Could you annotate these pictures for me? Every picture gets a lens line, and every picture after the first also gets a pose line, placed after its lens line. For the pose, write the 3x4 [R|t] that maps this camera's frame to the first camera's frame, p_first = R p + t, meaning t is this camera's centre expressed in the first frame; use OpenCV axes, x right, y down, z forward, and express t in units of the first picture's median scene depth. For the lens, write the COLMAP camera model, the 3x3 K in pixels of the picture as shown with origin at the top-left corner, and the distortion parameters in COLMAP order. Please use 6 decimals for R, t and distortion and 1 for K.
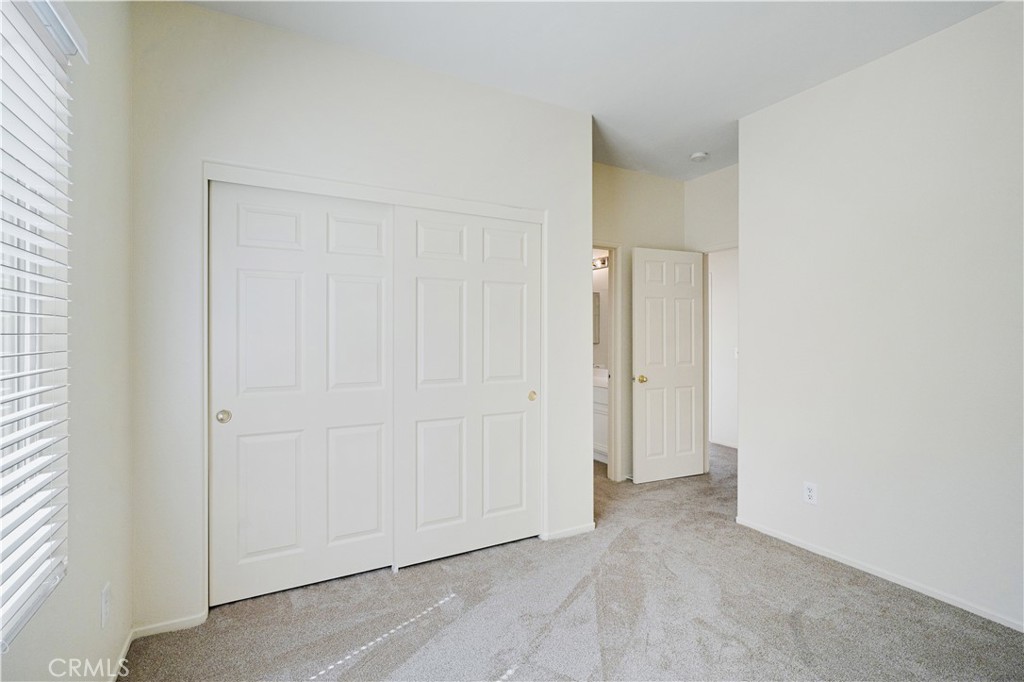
lens RADIAL K [[484.4, 0, 504.7], [0, 484.4, 338.5], [0, 0, 1]] dist [-0.012398, 0.003157]
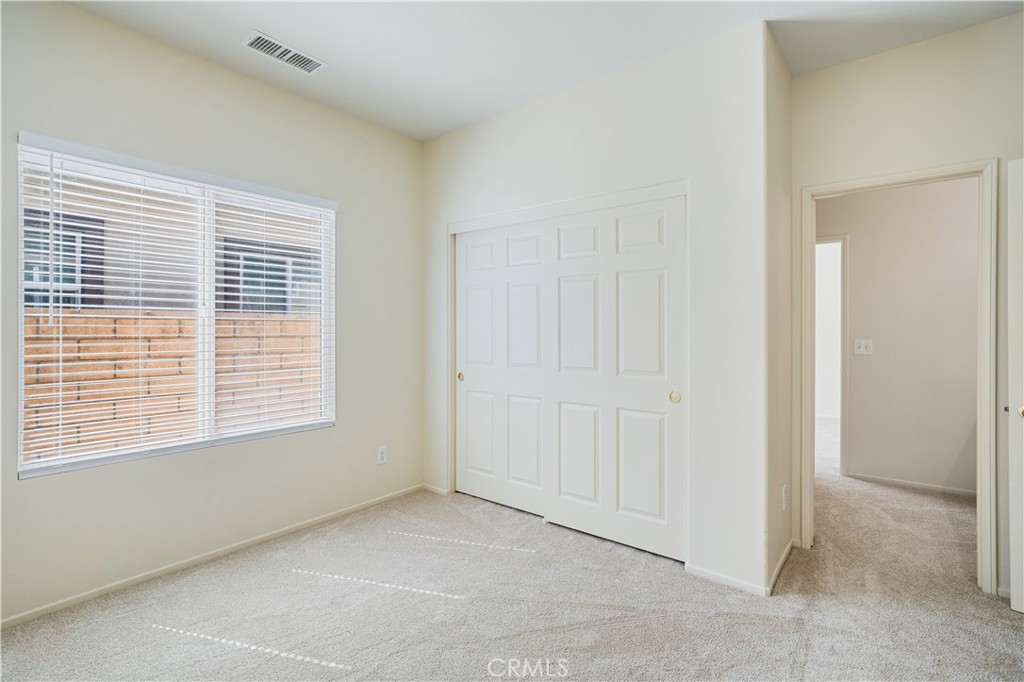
lens RADIAL K [[484.4, 0, 510.9], [0, 484.4, 333.3], [0, 0, 1]] dist [-0.012398, 0.003157]
pose [[0.378208, 0.009600, -0.925671, 0.833354], [-0.004711, 0.999953, 0.008446, -0.000756], [0.925709, 0.001167, 0.378235, 0.451448]]
